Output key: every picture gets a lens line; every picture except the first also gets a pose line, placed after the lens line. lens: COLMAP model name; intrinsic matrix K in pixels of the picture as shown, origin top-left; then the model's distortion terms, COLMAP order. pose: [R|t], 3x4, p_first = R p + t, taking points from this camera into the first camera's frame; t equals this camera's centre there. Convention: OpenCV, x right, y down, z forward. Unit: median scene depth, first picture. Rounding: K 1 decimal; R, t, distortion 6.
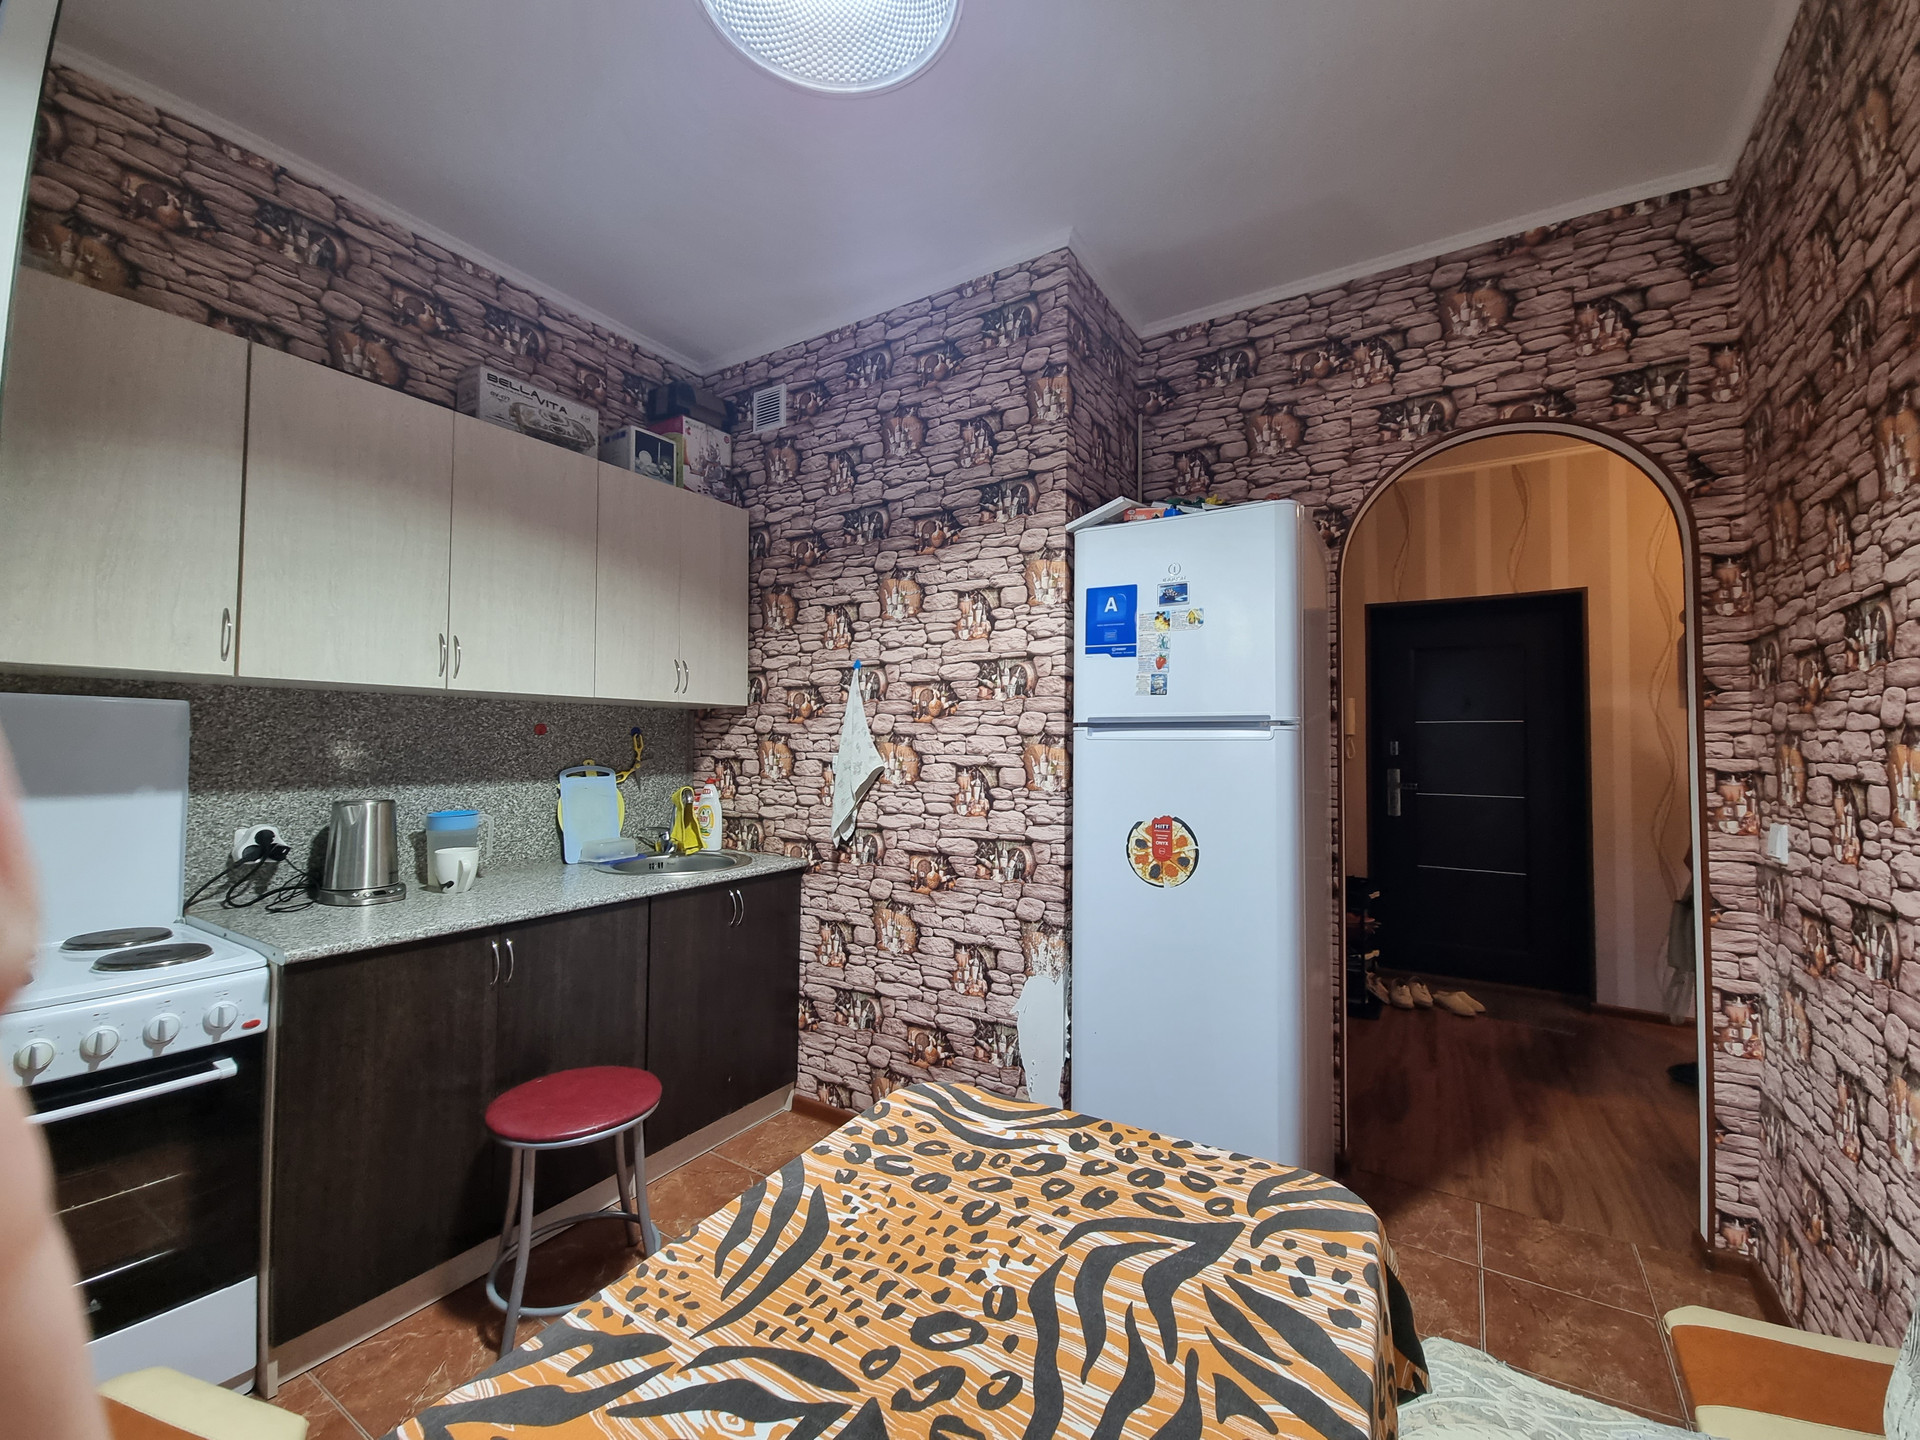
lens RADIAL K [[781.9, 0, 969.7], [0, 781.9, 715.4], [0, 0, 1]] dist [0.004858, -0.001116]
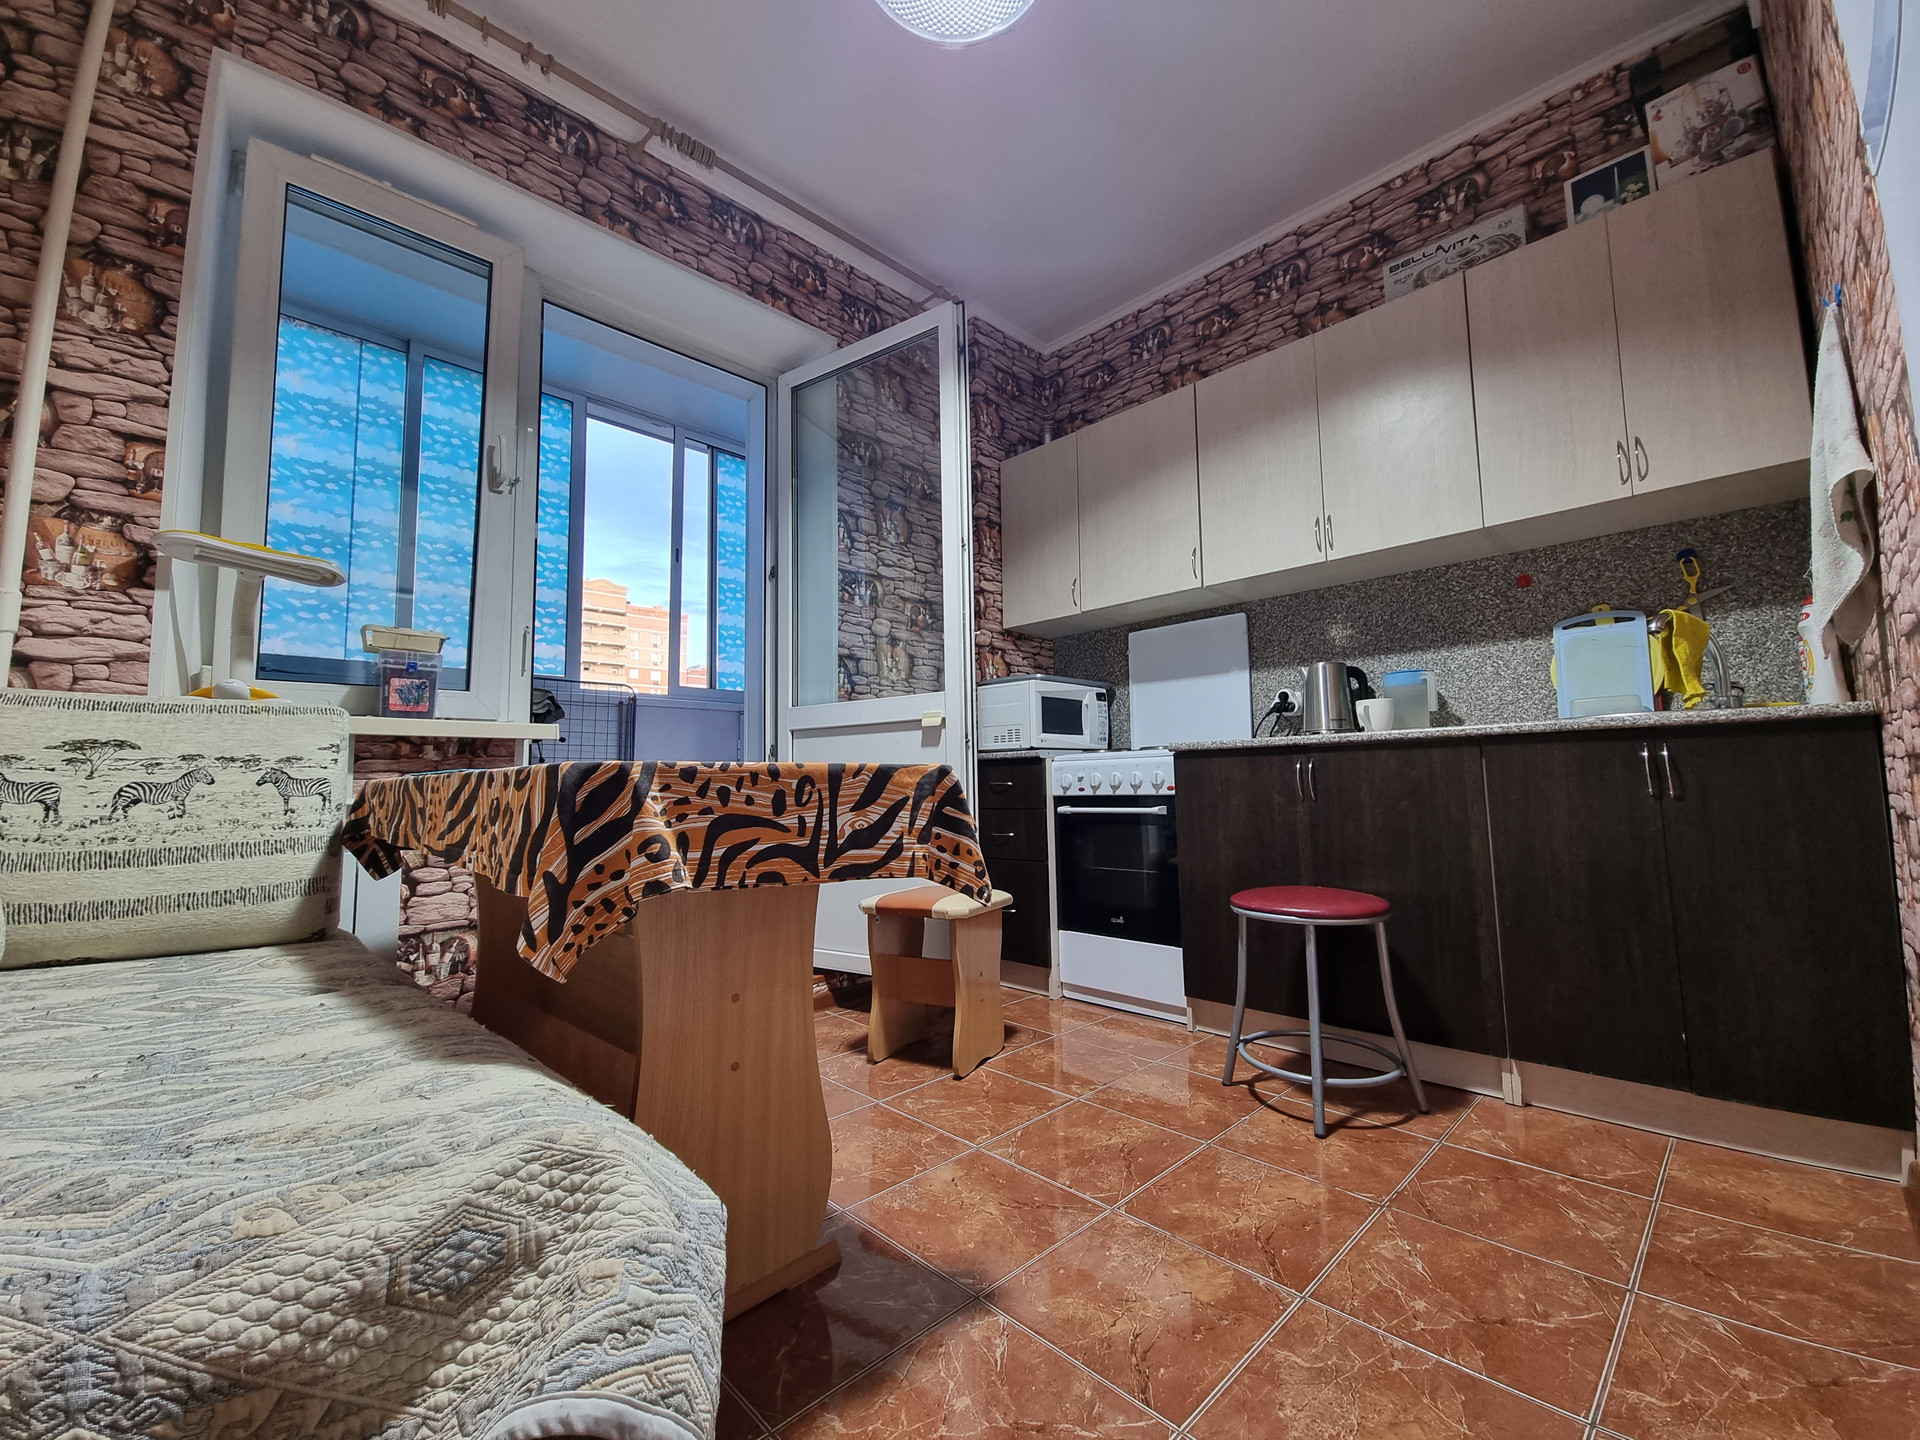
lens RADIAL K [[780.3, 0, 969.7], [0, 780.3, 715.8], [0, 0, 1]] dist [0.011515, -0.007399]
pose [[-0.237815, -0.091244, -0.967015, 0.593723], [0.053494, 0.992837, -0.106836, 0.302212], [0.969836, -0.077137, -0.231231, 0.750239]]
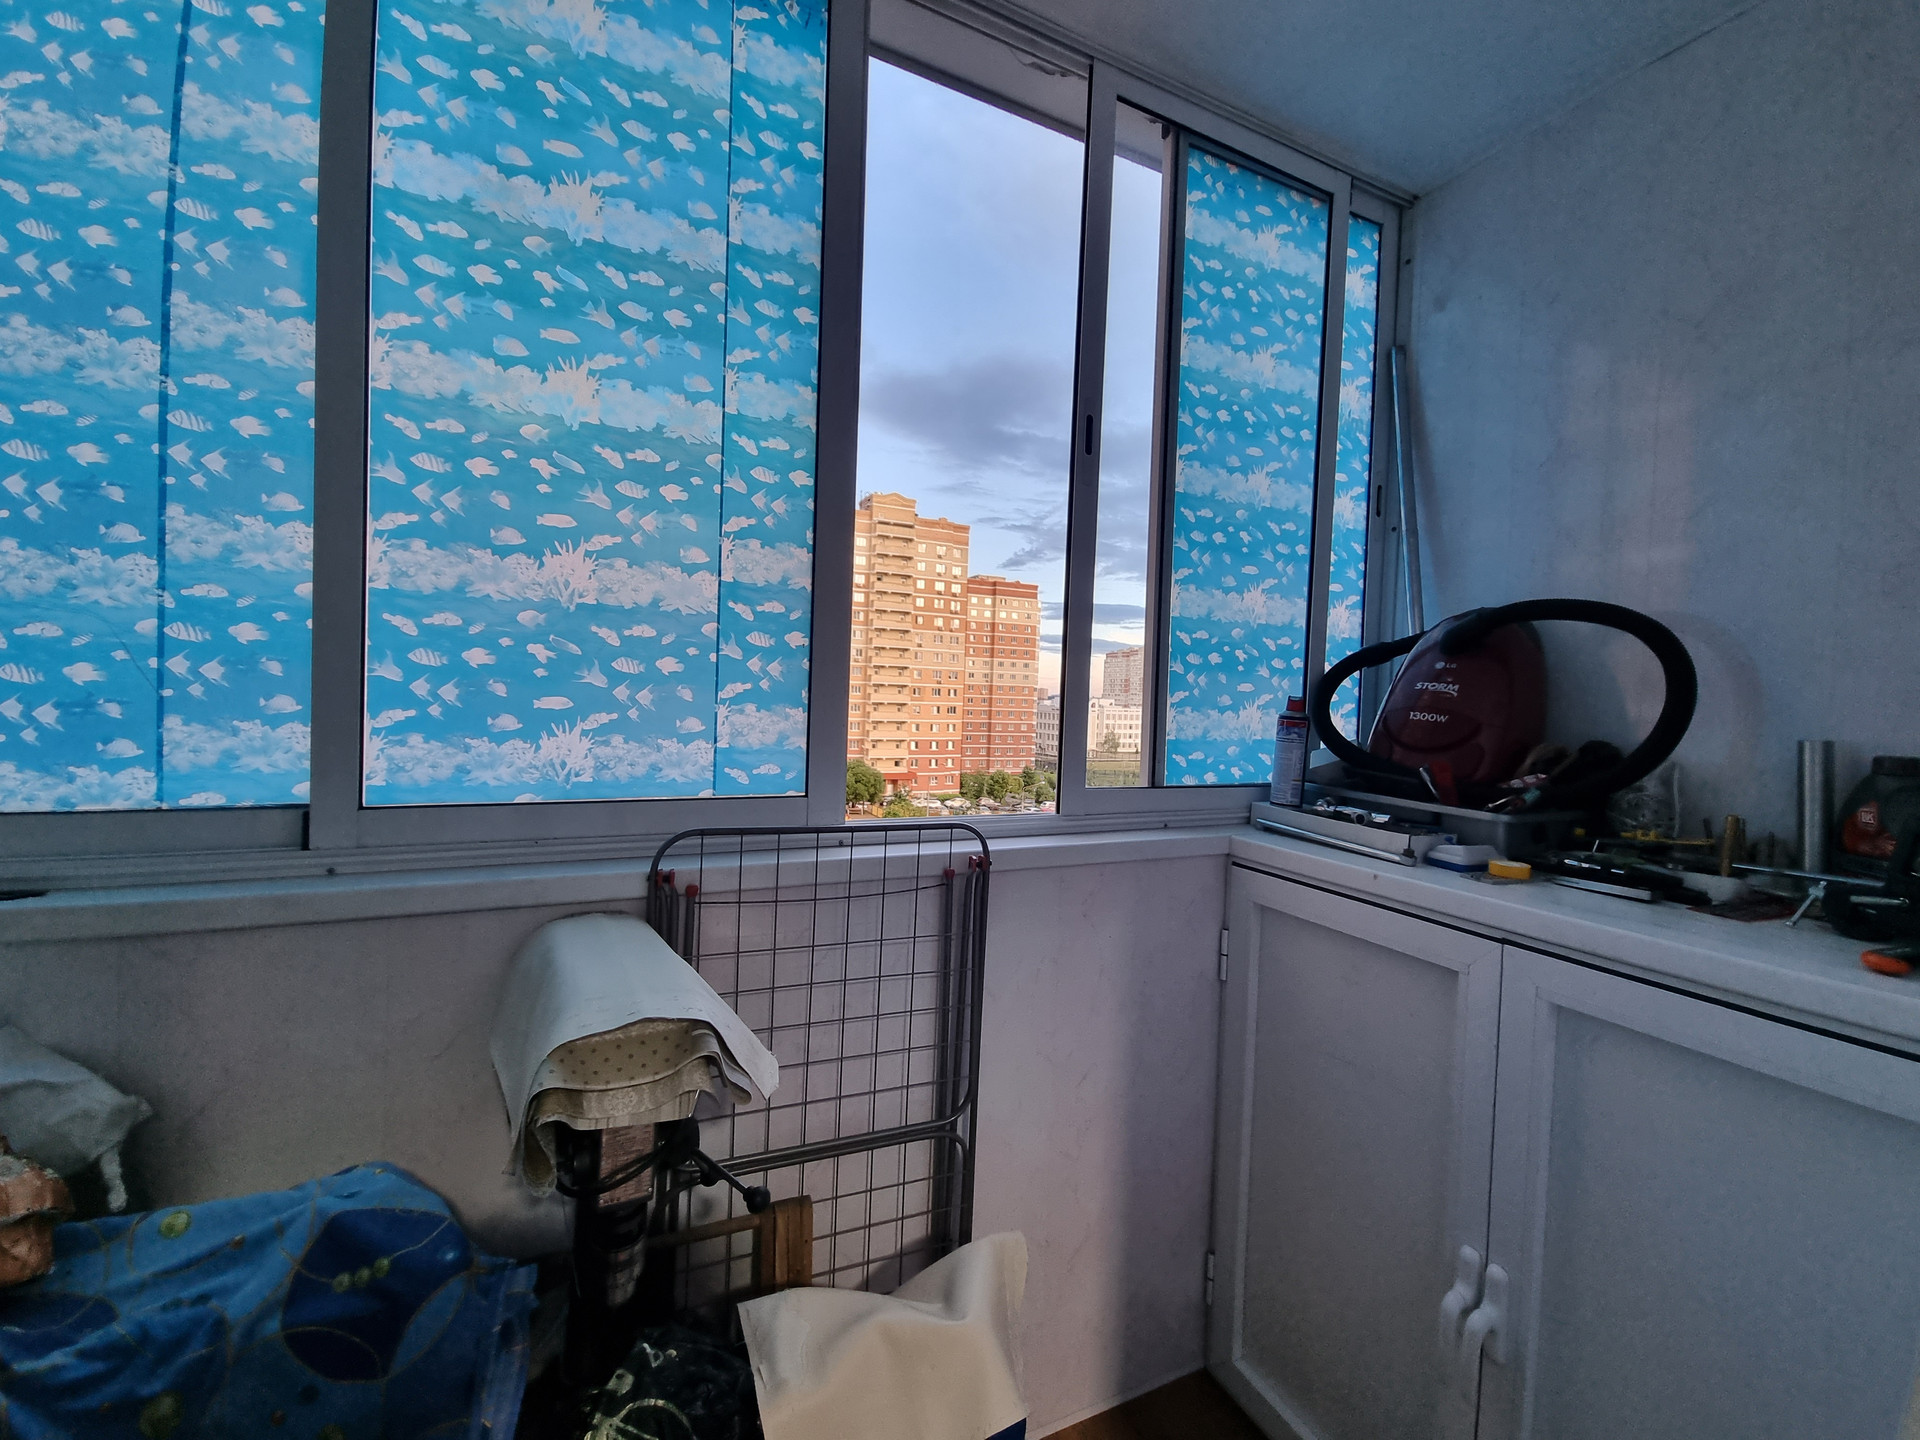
lens RADIAL K [[780.3, 0, 969.7], [0, 780.3, 715.8], [0, 0, 1]] dist [0.011515, -0.007399]
pose [[-0.545562, -0.004615, -0.838058, -0.513725], [-0.008532, 0.999964, 0.000048, -0.119119], [0.838027, 0.007176, -0.545581, -0.149505]]
